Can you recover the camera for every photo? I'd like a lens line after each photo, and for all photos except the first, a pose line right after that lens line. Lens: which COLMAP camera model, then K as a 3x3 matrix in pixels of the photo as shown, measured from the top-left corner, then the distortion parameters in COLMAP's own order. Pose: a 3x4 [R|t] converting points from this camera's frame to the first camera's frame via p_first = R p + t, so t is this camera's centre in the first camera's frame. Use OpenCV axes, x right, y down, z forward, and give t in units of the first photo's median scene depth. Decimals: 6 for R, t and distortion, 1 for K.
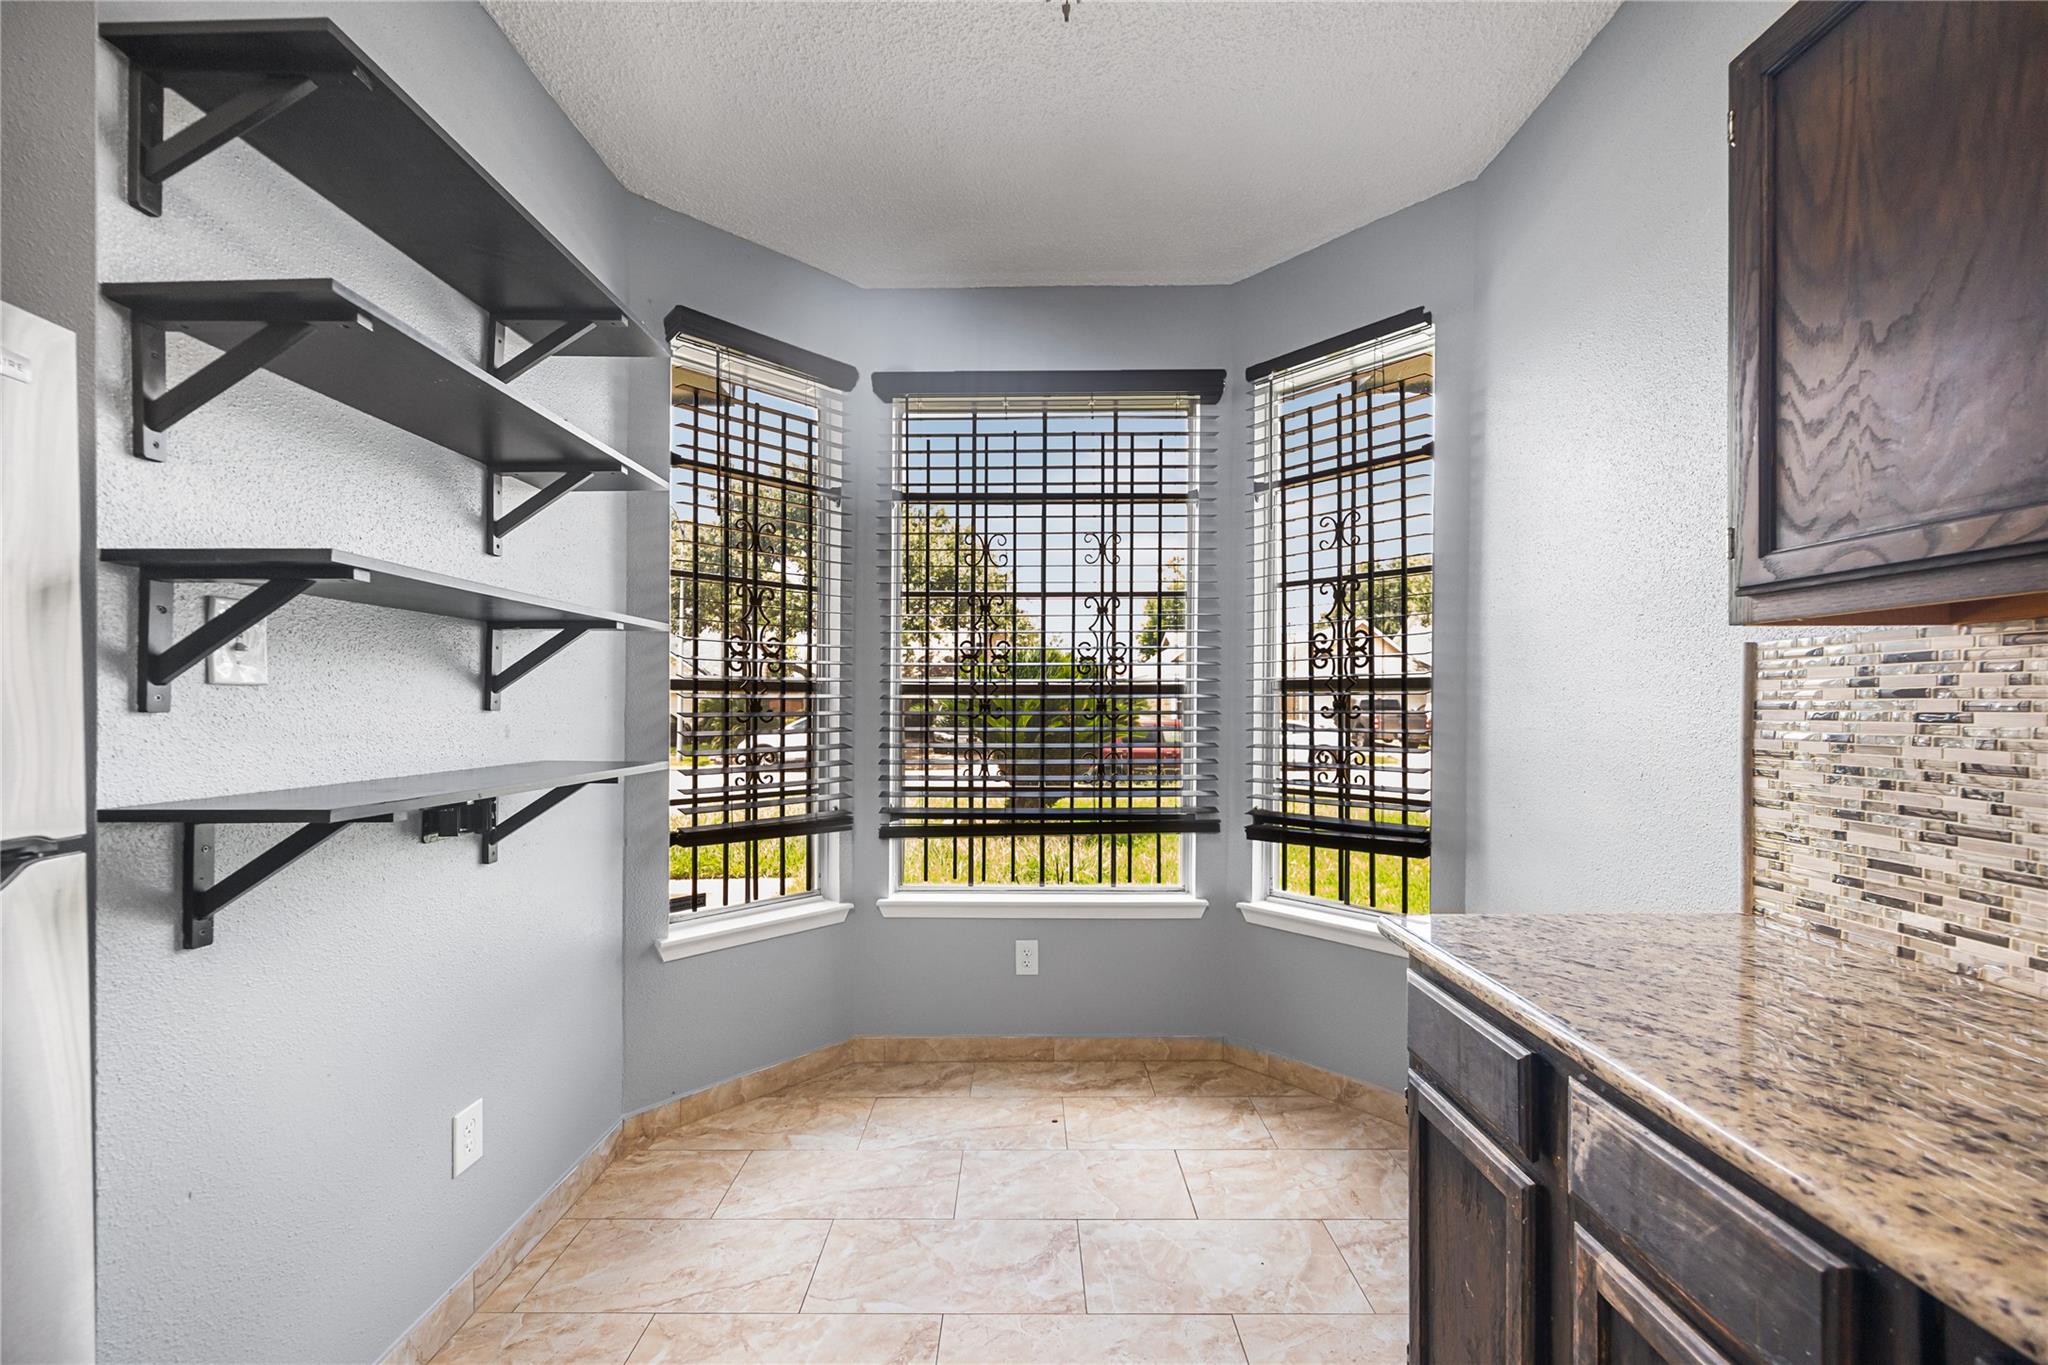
lens RADIAL K [[788.4, 0, 1014.2], [0, 788.4, 702.2], [0, 0, 1]] dist [0.000131, -0.000531]
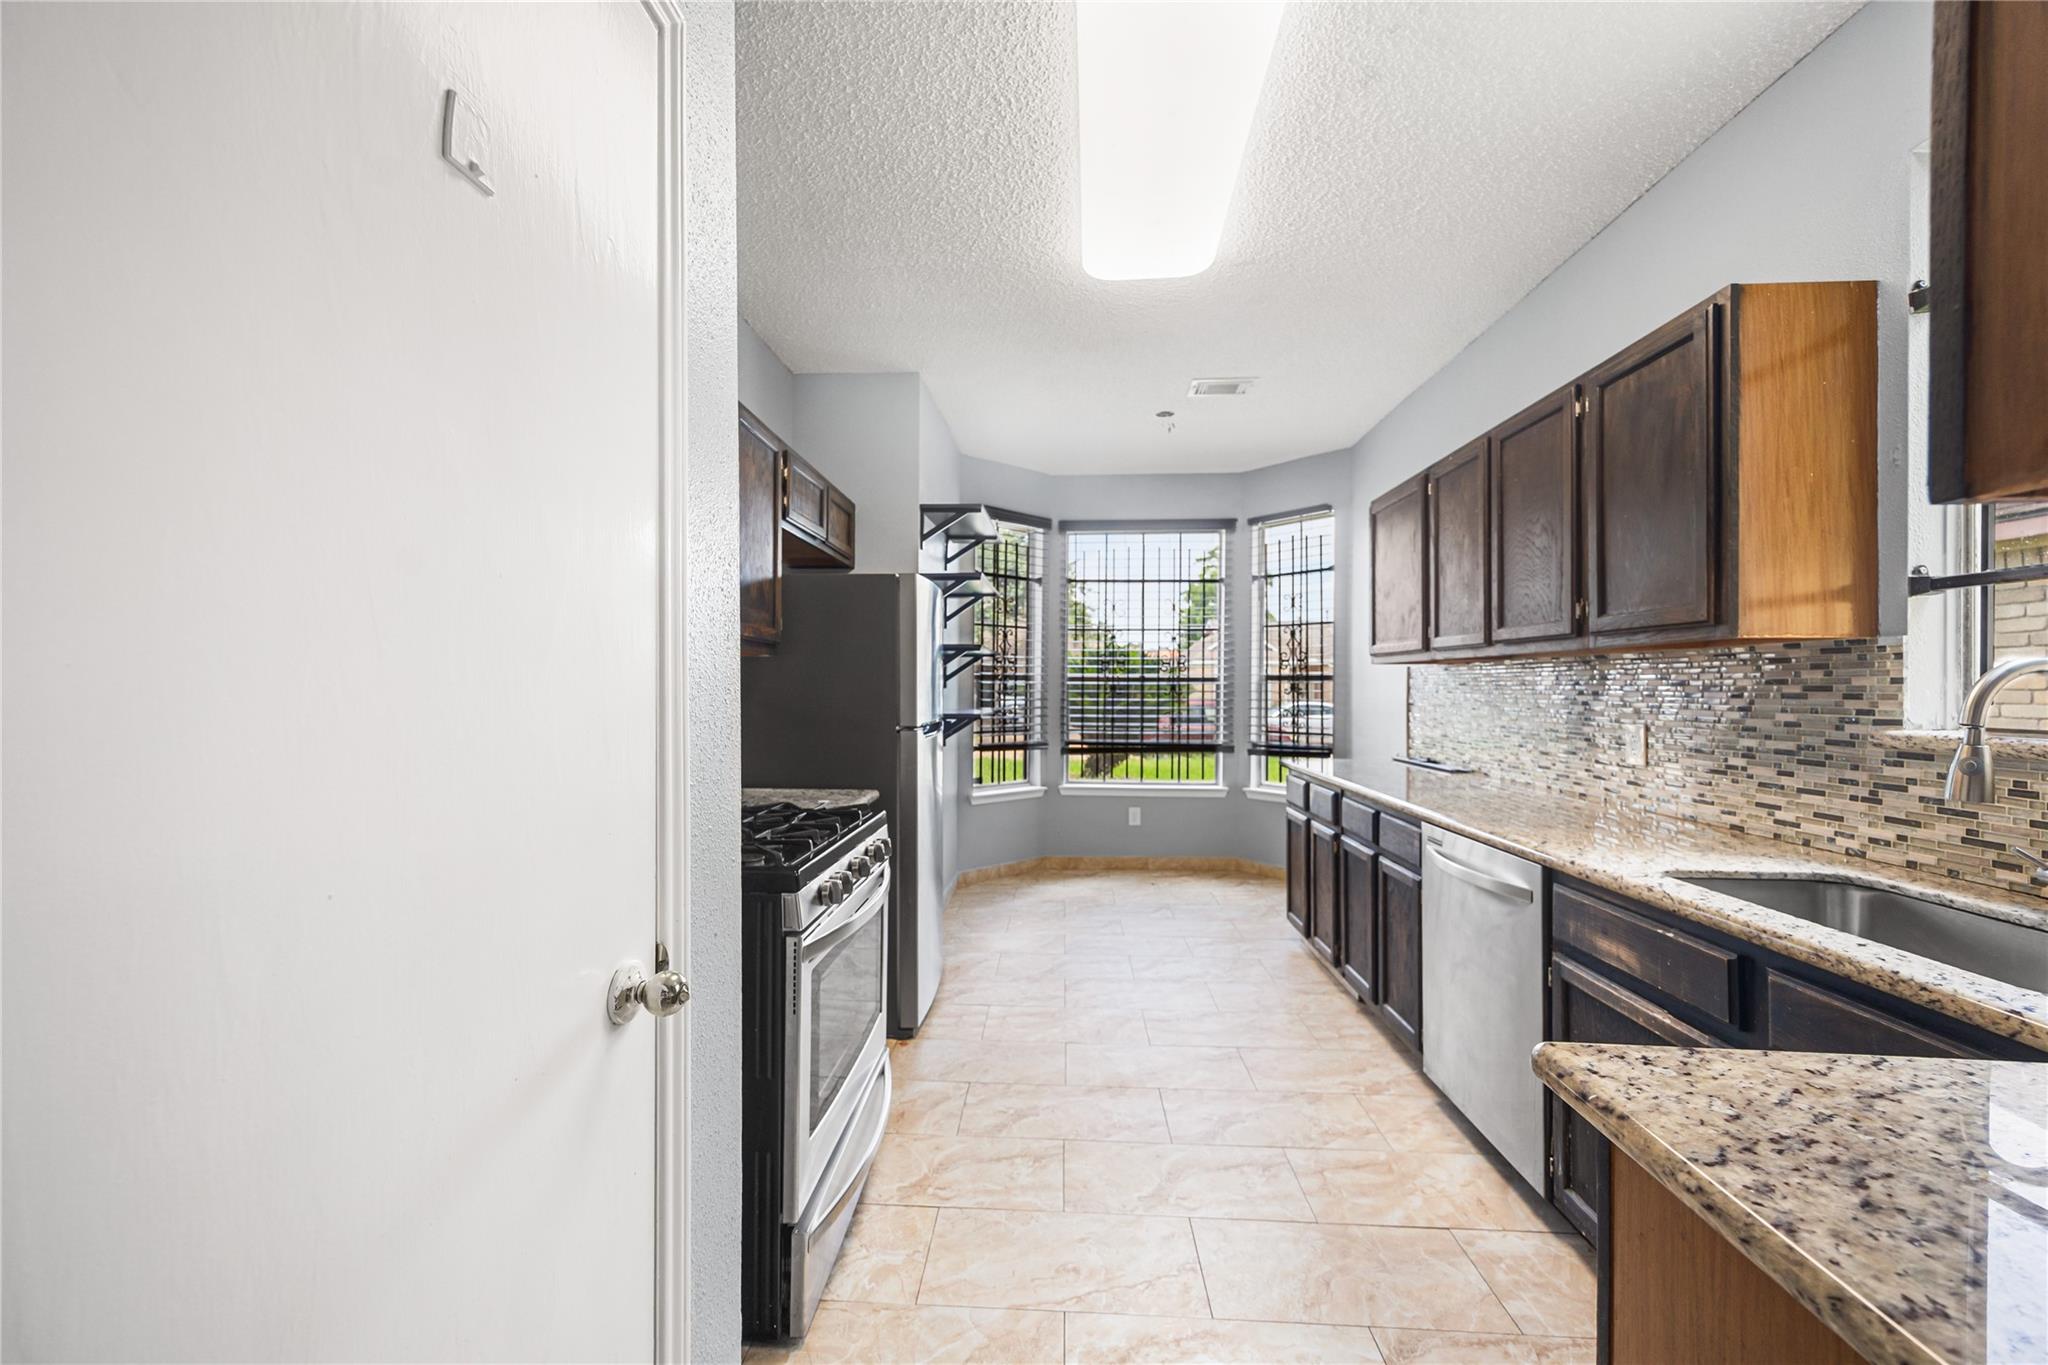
lens RADIAL K [[788.4, 0, 1008.3], [0, 788.4, 684.0], [0, 0, 1]] dist [0.000131, -0.000531]
pose [[0.998118, 0.001885, -0.061293, -0.191067], [-0.001952, 0.999998, -0.001034, -0.001608], [0.061291, 0.001151, 0.998119, -1.047877]]
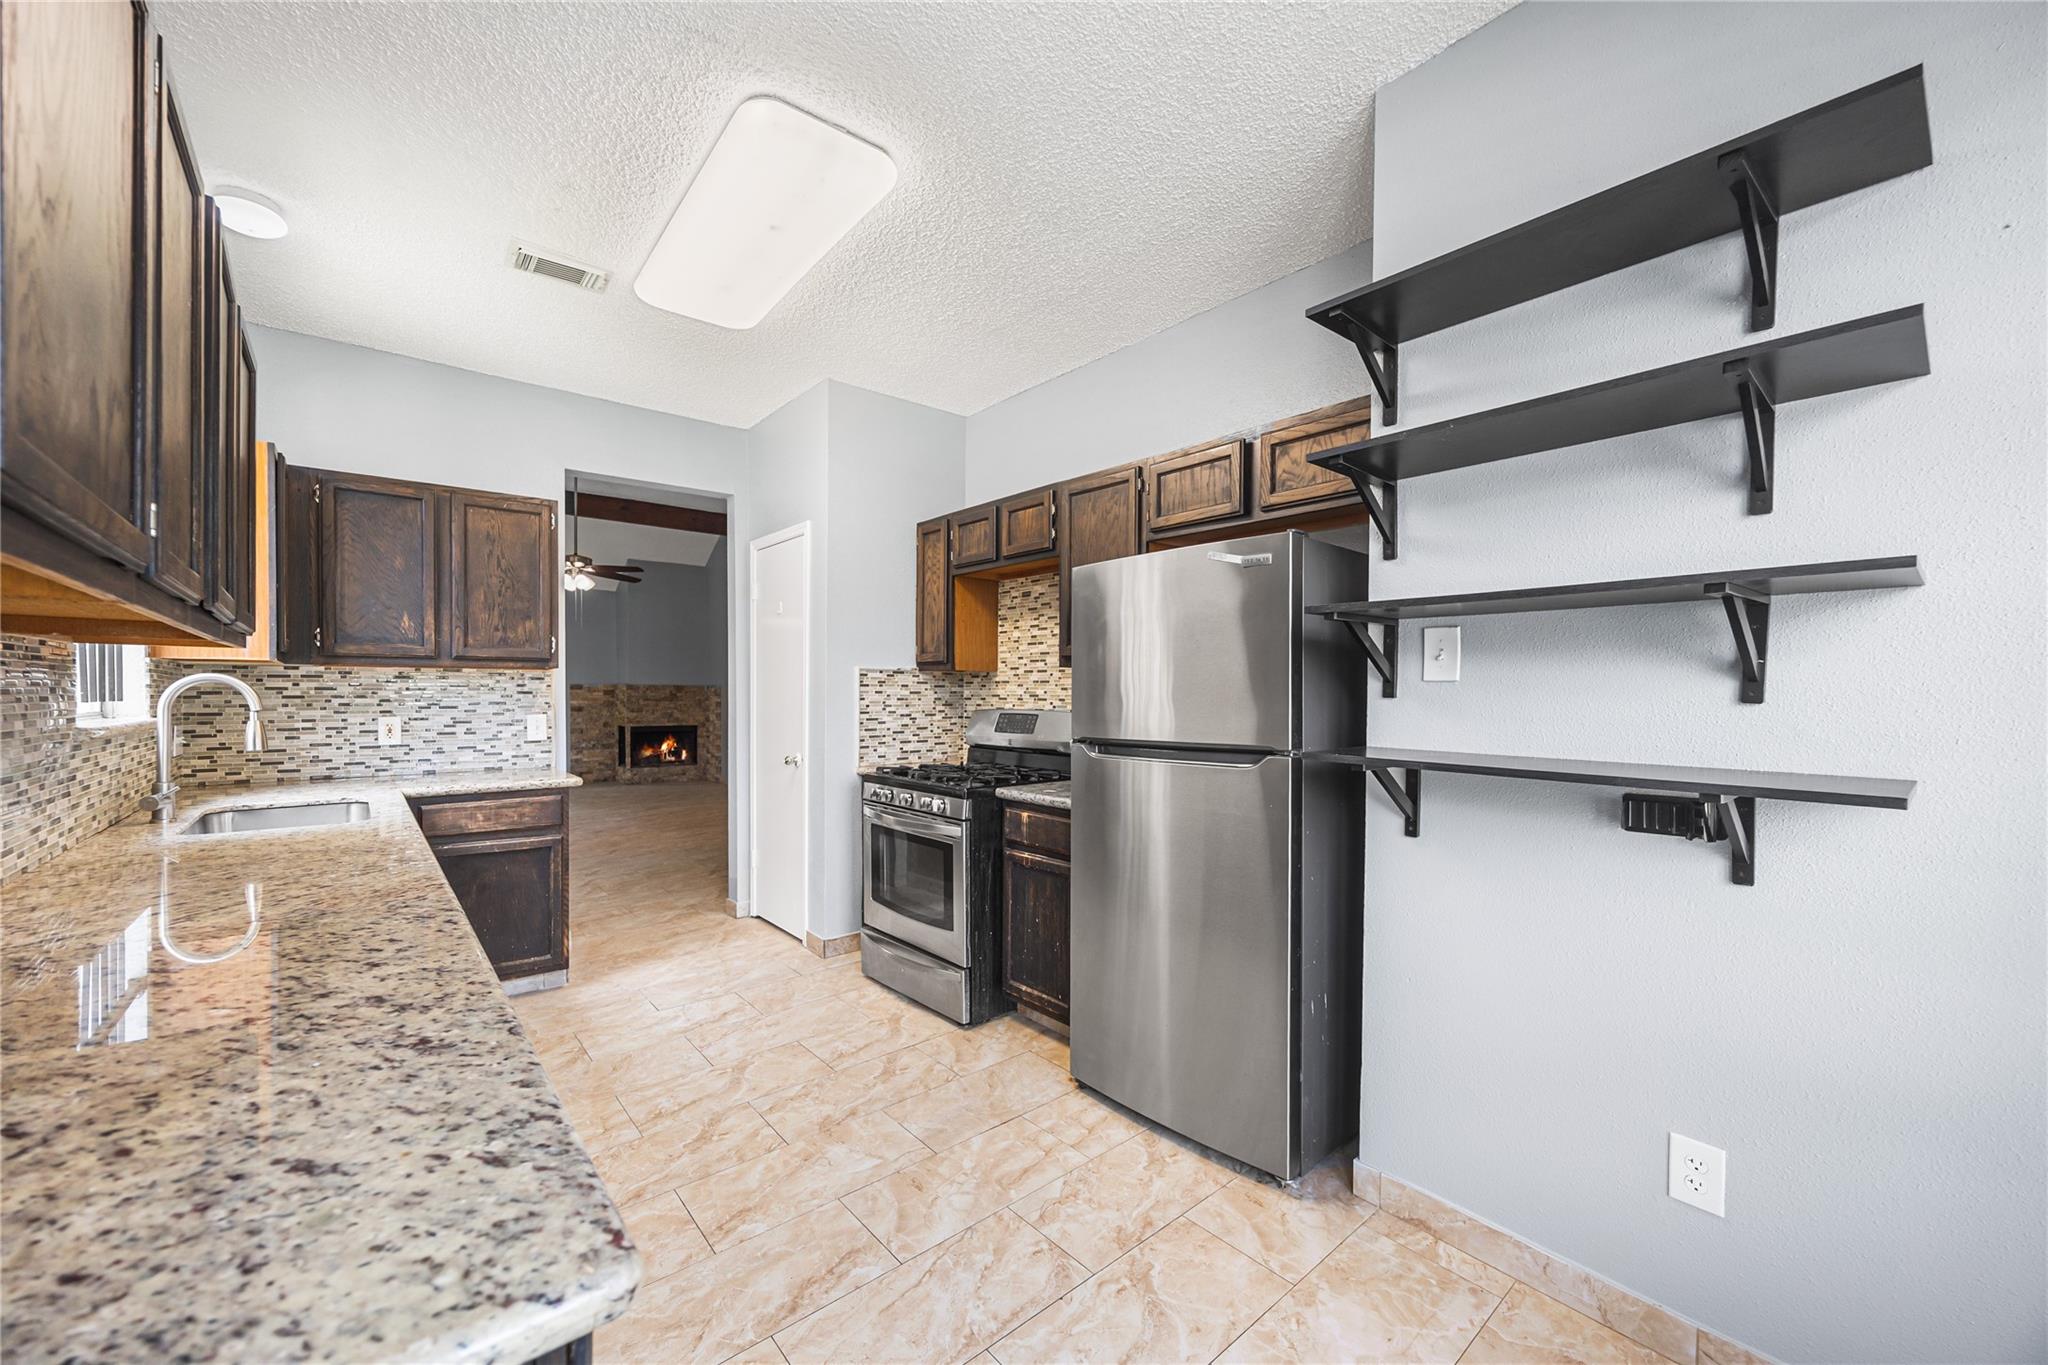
lens RADIAL K [[788.4, 0, 1032.2], [0, 788.4, 706.5], [0, 0, 1]] dist [0.000131, -0.000531]
pose [[-0.747950, 0.009051, -0.663693, 0.308712], [-0.002745, 0.999856, 0.016729, 0.000293], [0.663749, 0.014334, -0.747818, 0.762089]]
